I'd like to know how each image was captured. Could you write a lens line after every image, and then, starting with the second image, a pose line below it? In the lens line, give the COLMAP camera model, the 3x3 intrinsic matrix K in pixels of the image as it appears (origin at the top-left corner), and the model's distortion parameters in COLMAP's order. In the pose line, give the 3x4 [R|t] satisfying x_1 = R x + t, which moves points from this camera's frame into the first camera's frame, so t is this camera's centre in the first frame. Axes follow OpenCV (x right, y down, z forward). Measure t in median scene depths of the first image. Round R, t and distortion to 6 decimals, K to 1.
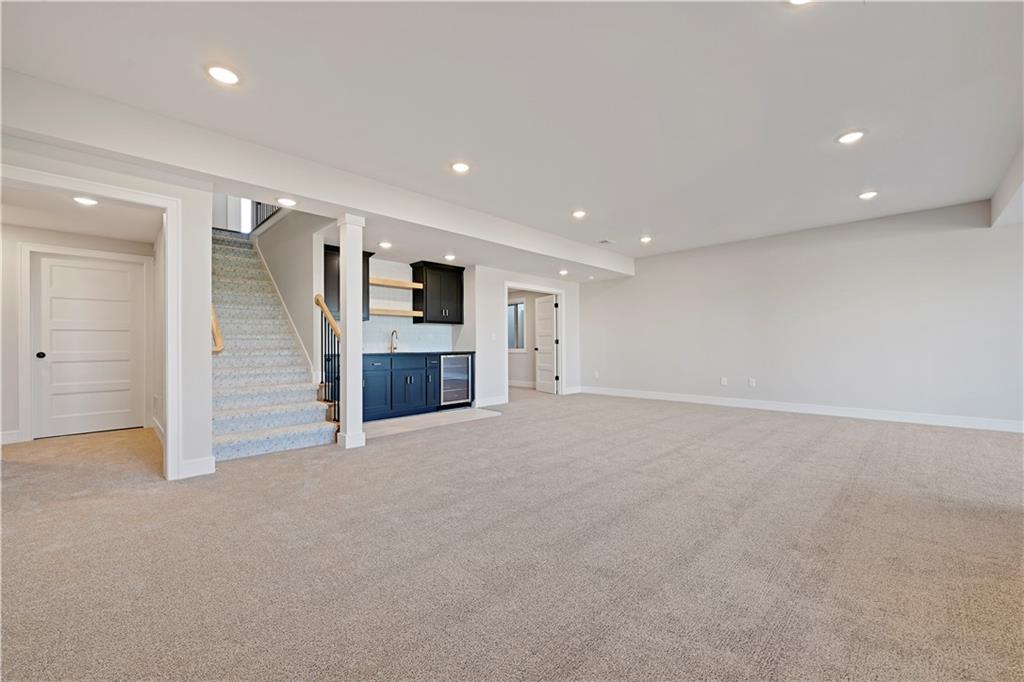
lens RADIAL K [[408.8, 0, 509.7], [0, 408.8, 345.7], [0, 0, 1]] dist [-0.000418, -0.000238]
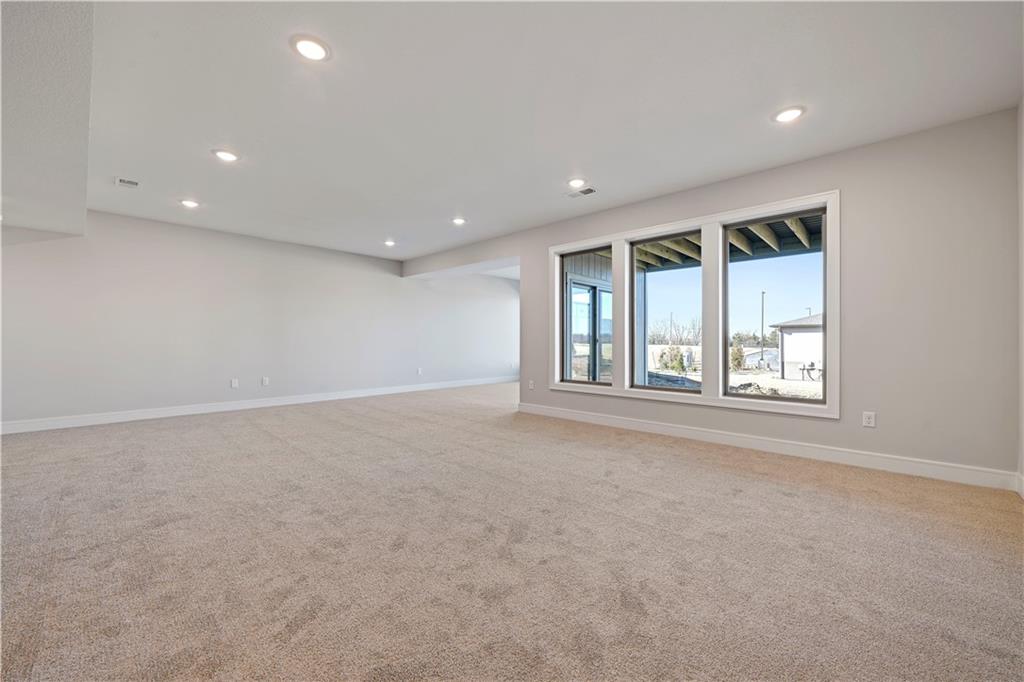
lens RADIAL K [[408.8, 0, 509.6], [0, 408.8, 339.6], [0, 0, 1]] dist [-0.000418, -0.000238]
pose [[-0.044376, 0.013177, 0.998928, -0.562400], [0.002443, 0.999911, -0.013081, 0.002230], [-0.999012, 0.001860, -0.044404, 0.564319]]
